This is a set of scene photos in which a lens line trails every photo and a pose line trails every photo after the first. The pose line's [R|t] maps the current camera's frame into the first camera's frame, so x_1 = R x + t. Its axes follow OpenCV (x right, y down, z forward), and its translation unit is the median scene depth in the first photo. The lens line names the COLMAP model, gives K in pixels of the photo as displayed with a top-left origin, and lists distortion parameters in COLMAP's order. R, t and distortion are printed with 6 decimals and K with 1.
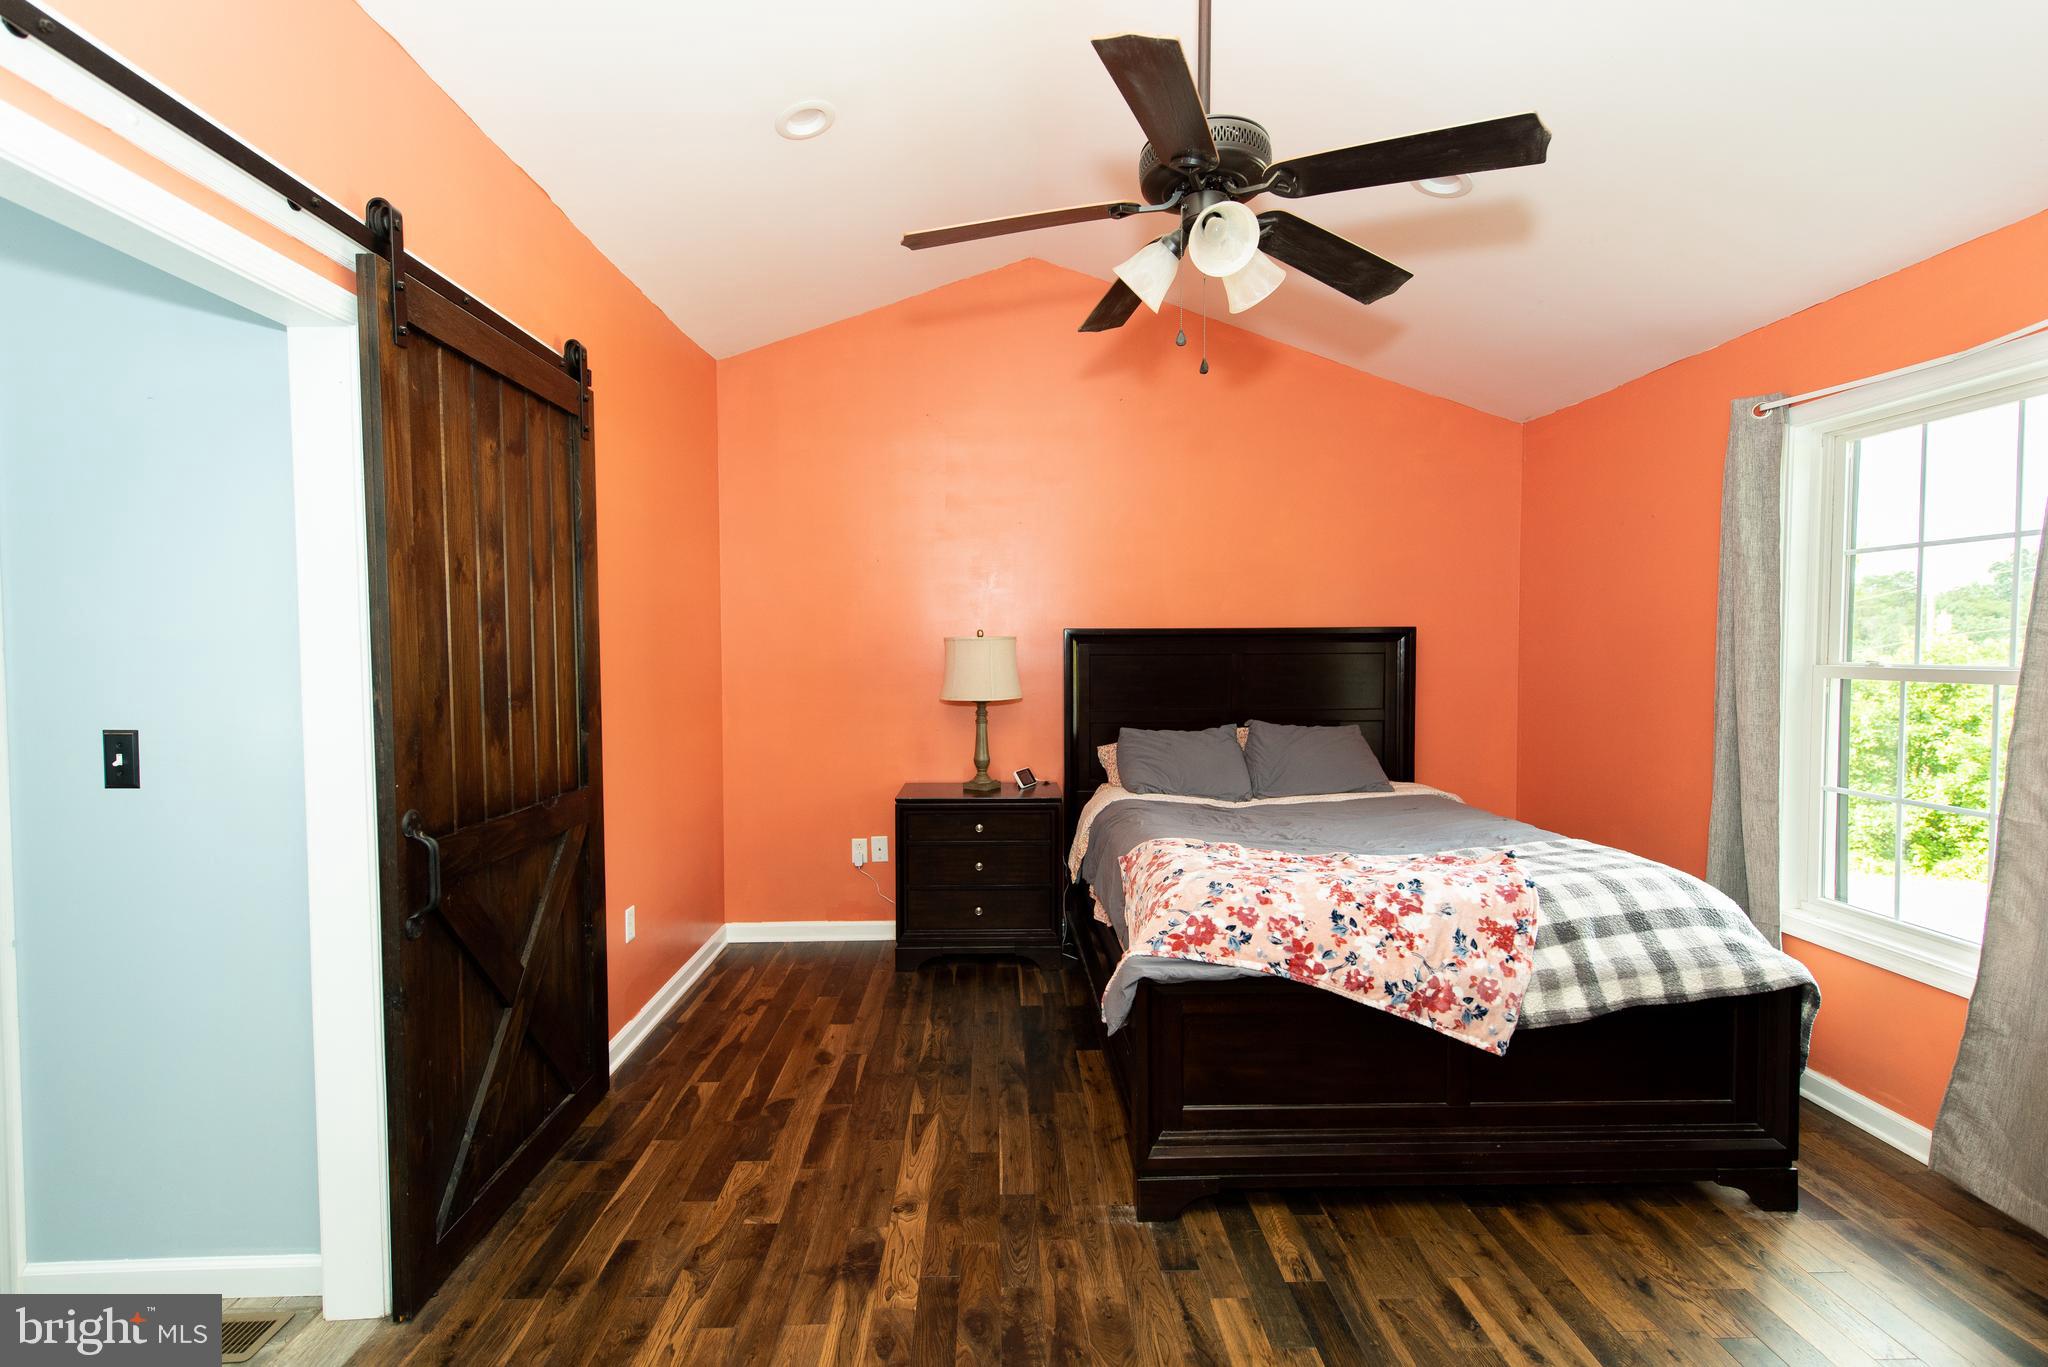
lens RADIAL K [[953.4, 0, 1014.1], [0, 953.4, 671.1], [0, 0, 1]] dist [0.011460, -0.000428]
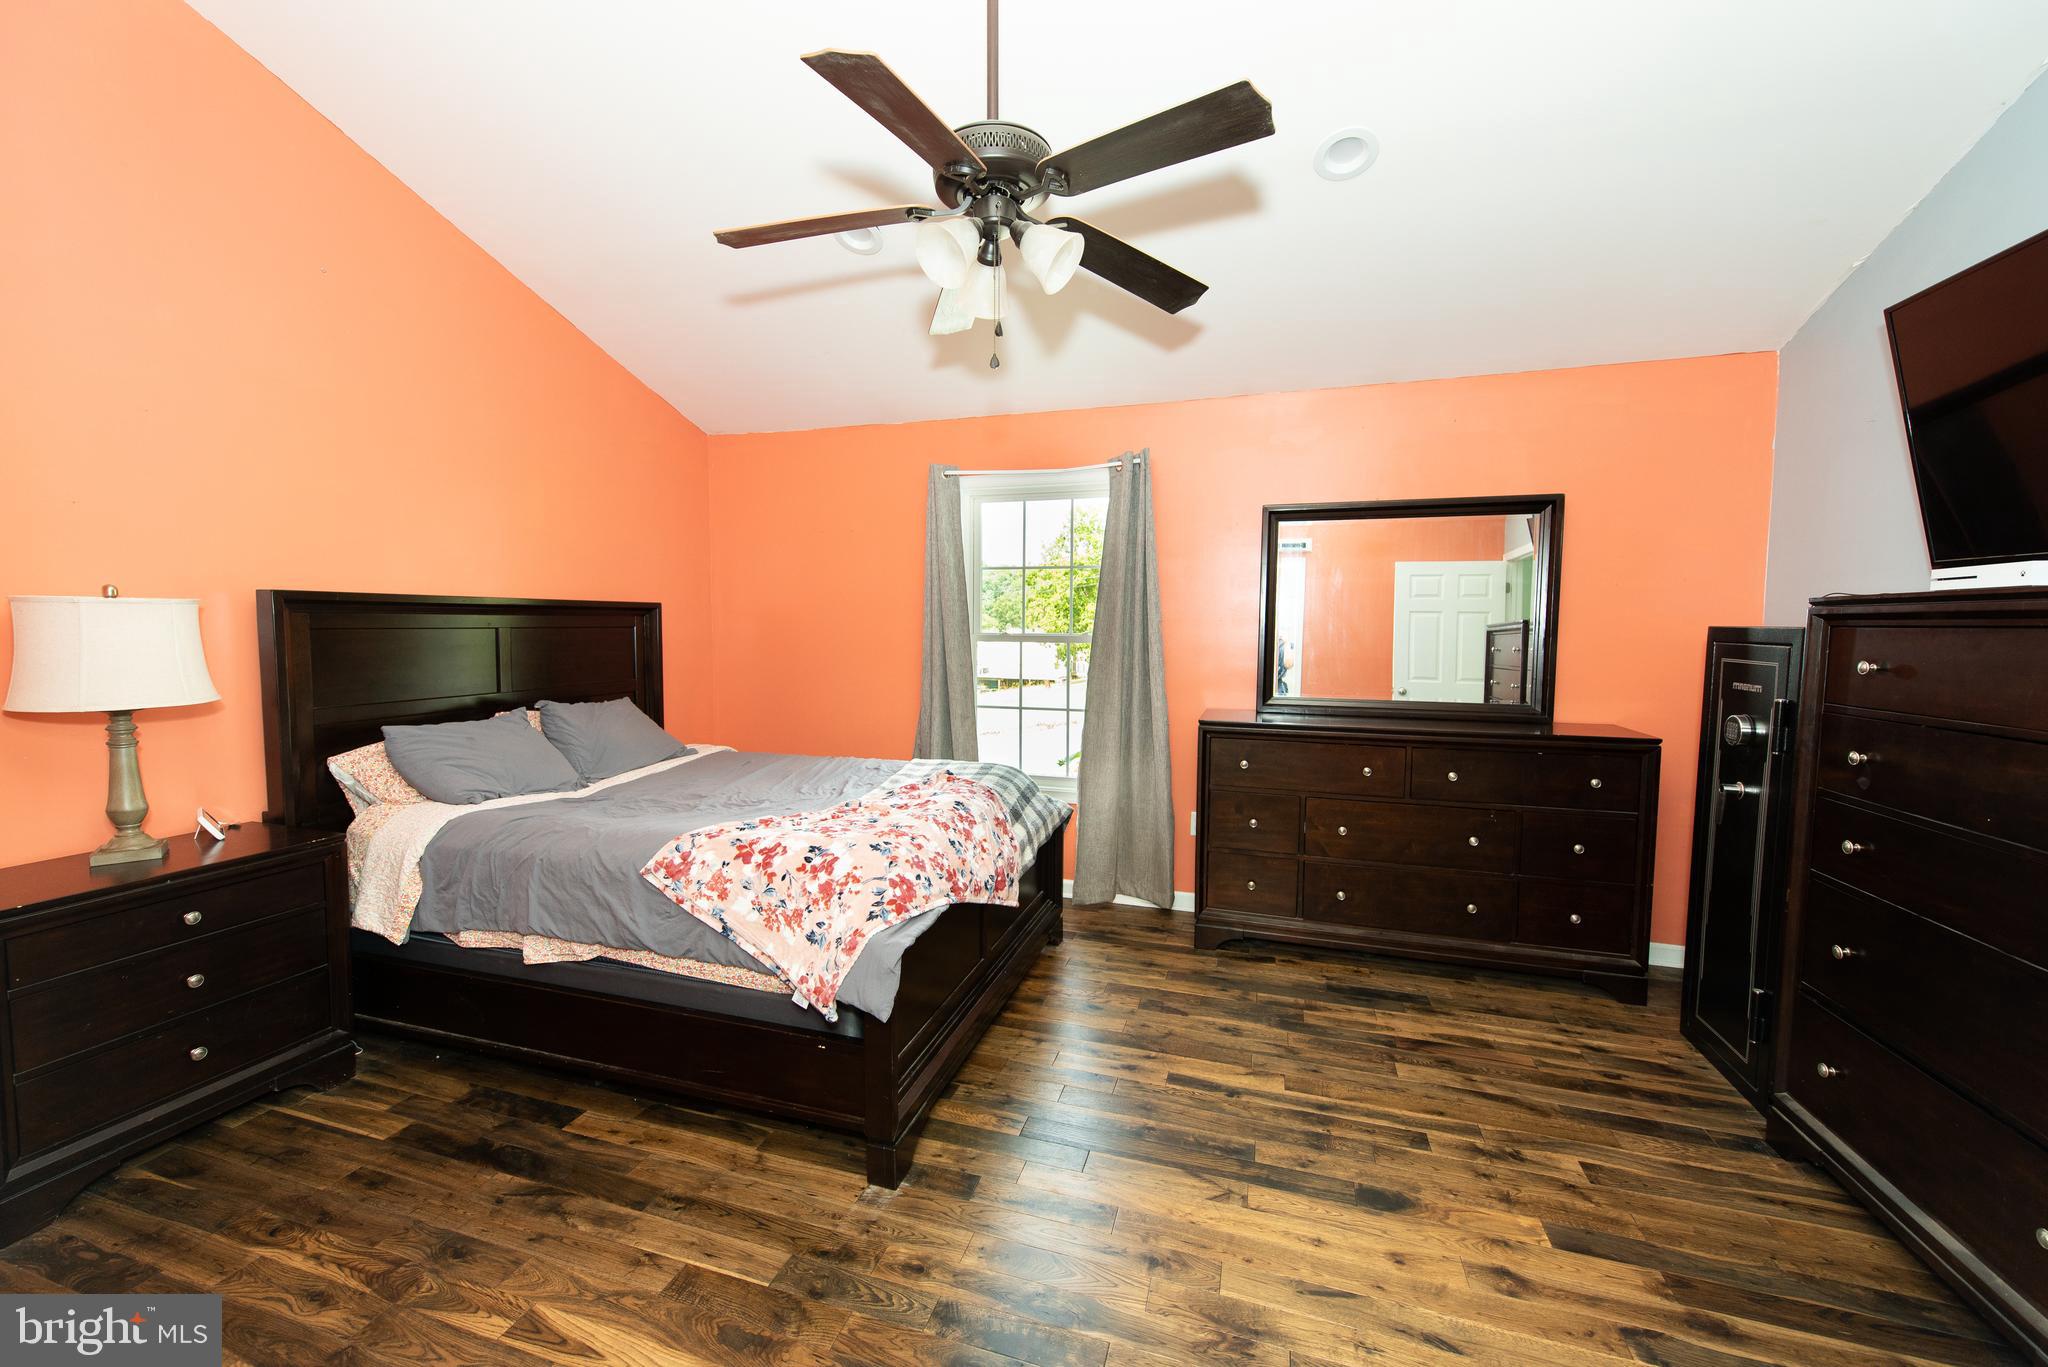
lens RADIAL K [[802.1, 0, 1015.8], [0, 802.1, 678.2], [0, 0, 1]] dist [0.010318, -0.000198]
pose [[0.324861, -0.059238, 0.943905, -0.589097], [0.020459, 0.998243, 0.055607, -0.007457], [-0.945540, 0.001247, 0.325502, 0.594432]]
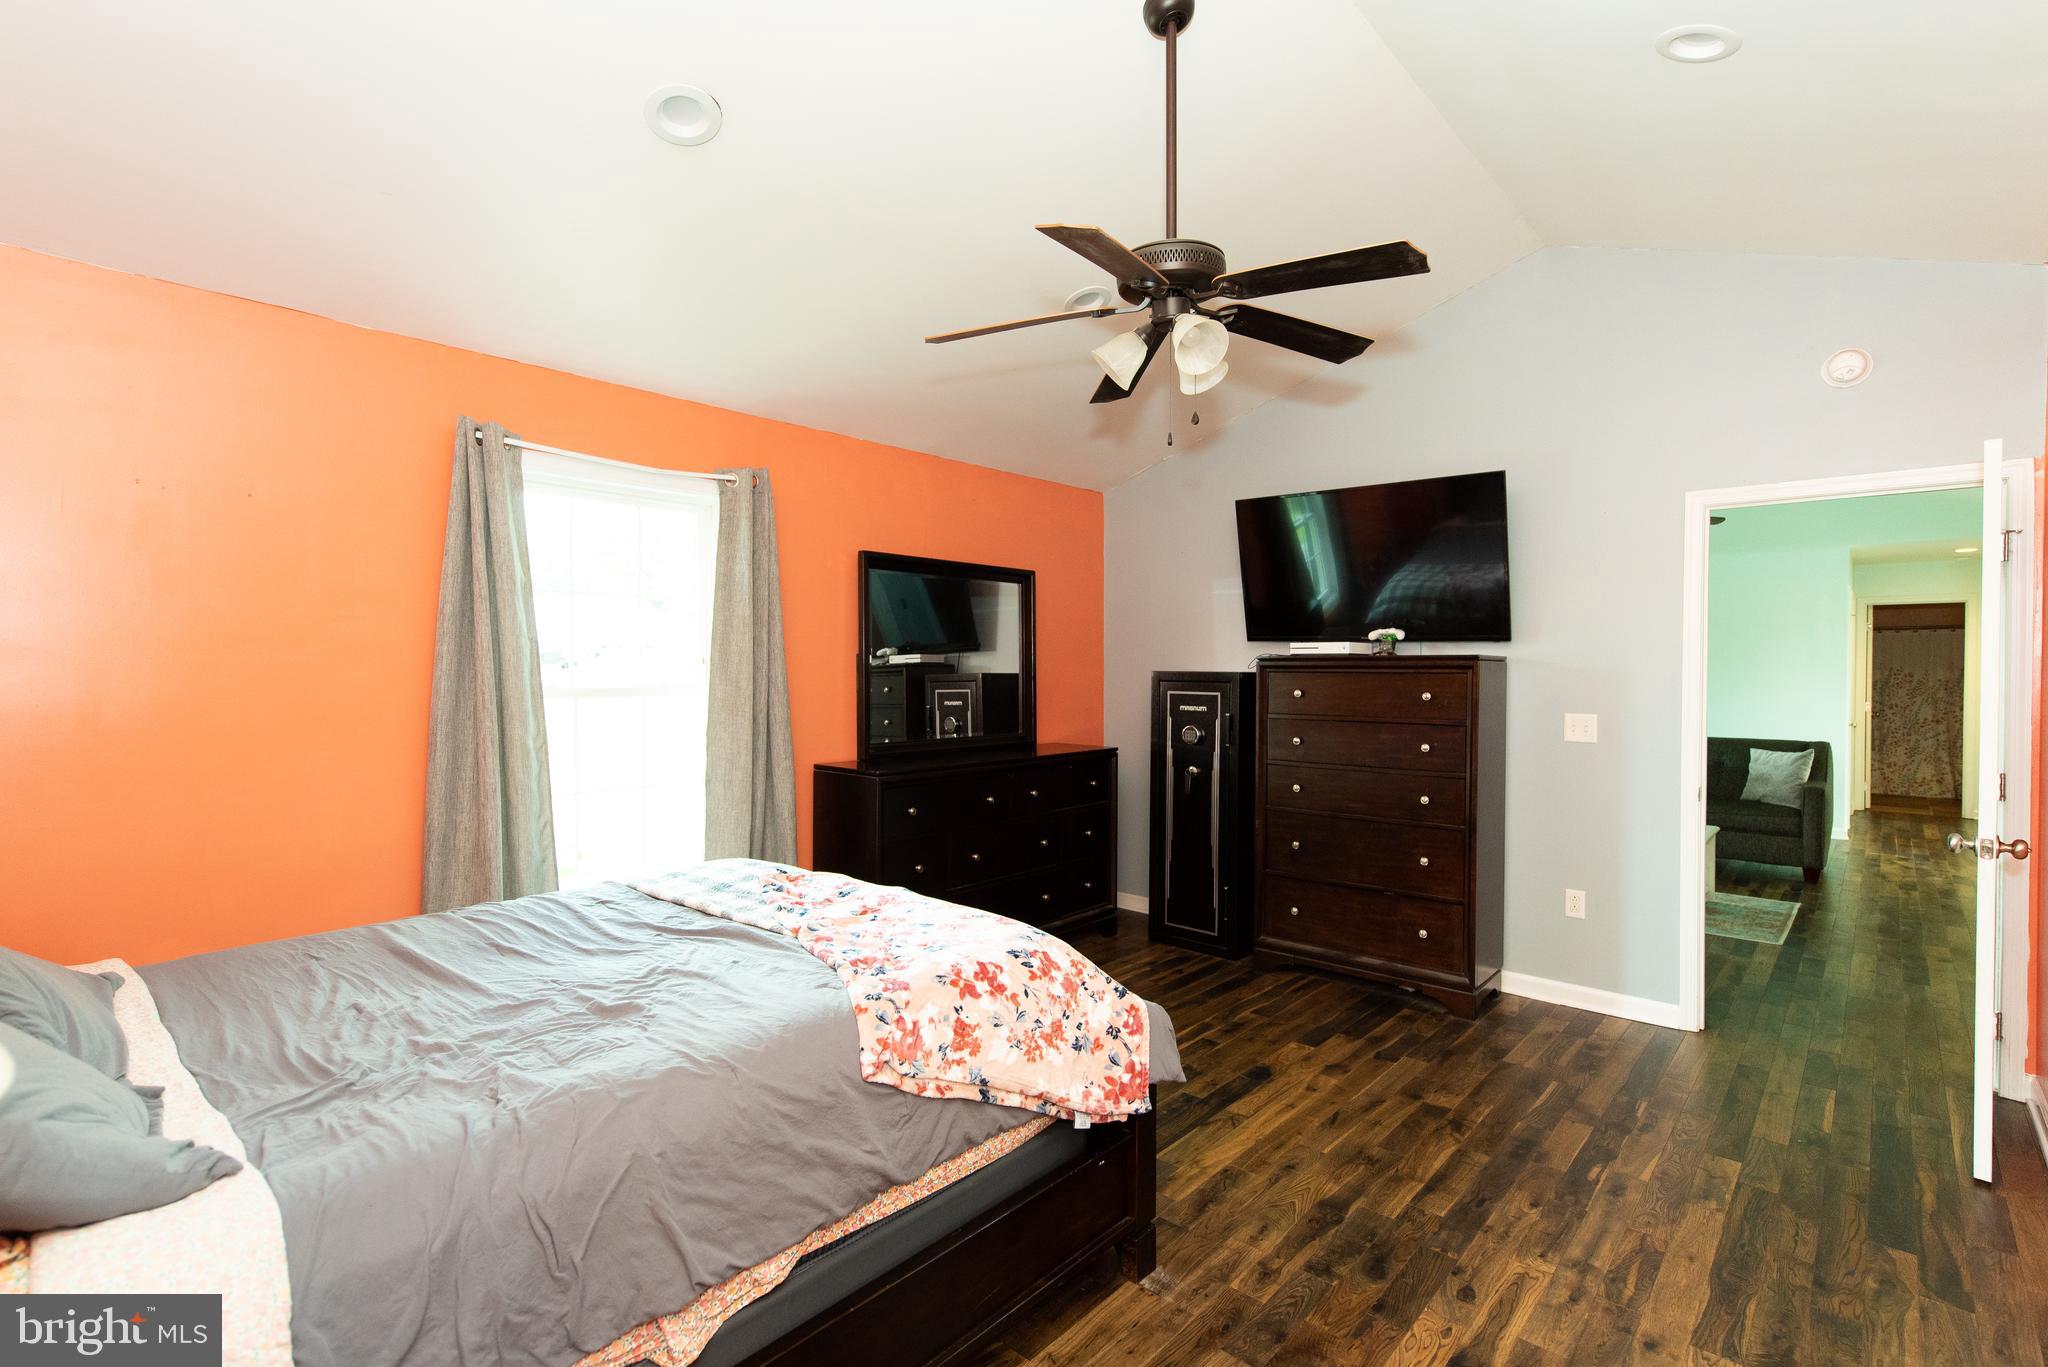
lens RADIAL K [[953.4, 0, 1029.2], [0, 953.4, 684.9], [0, 0, 1]] dist [0.011460, -0.000428]
pose [[-0.731897, -0.010723, 0.681331, -0.421078], [0.018352, 0.999203, 0.035440, -0.046961], [-0.681168, 0.038442, -0.731117, 1.741634]]
